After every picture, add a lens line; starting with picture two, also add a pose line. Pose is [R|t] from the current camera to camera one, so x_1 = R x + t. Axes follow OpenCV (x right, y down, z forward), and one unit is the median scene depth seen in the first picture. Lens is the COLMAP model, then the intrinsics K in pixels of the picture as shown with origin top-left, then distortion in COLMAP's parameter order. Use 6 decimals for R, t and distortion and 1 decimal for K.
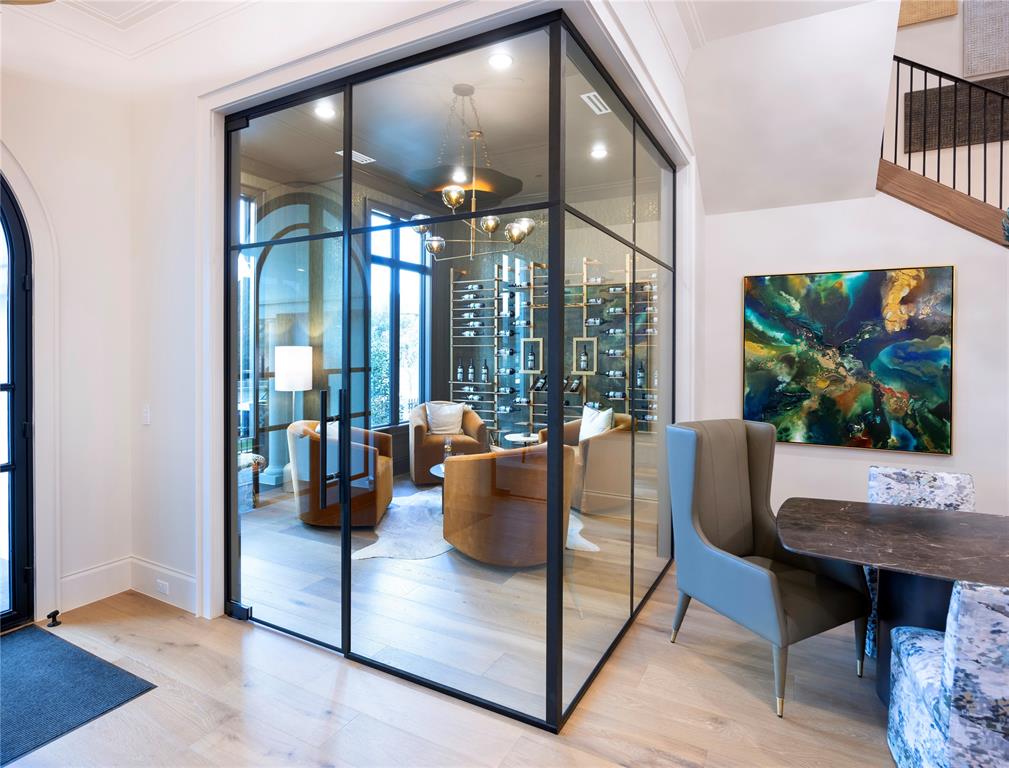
lens RADIAL K [[576.5, 0, 478.6], [0, 576.5, 356.2], [0, 0, 1]] dist [-0.013901, 0.003911]
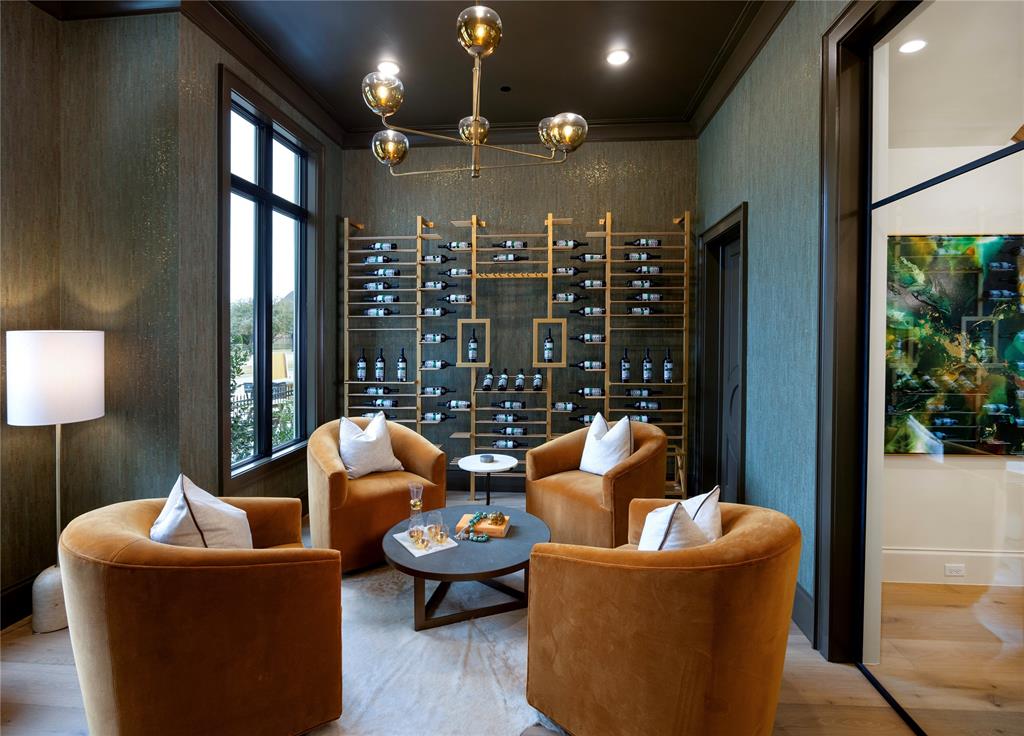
lens RADIAL K [[512.9, 0, 530.2], [0, 512.9, 333.8], [0, 0, 1]] dist [-0.011966, -0.000343]
pose [[0.895042, -0.006443, 0.445936, -0.219179], [0.010294, 0.999928, -0.006214, -0.012441], [-0.445864, 0.010152, 0.895043, 0.619438]]
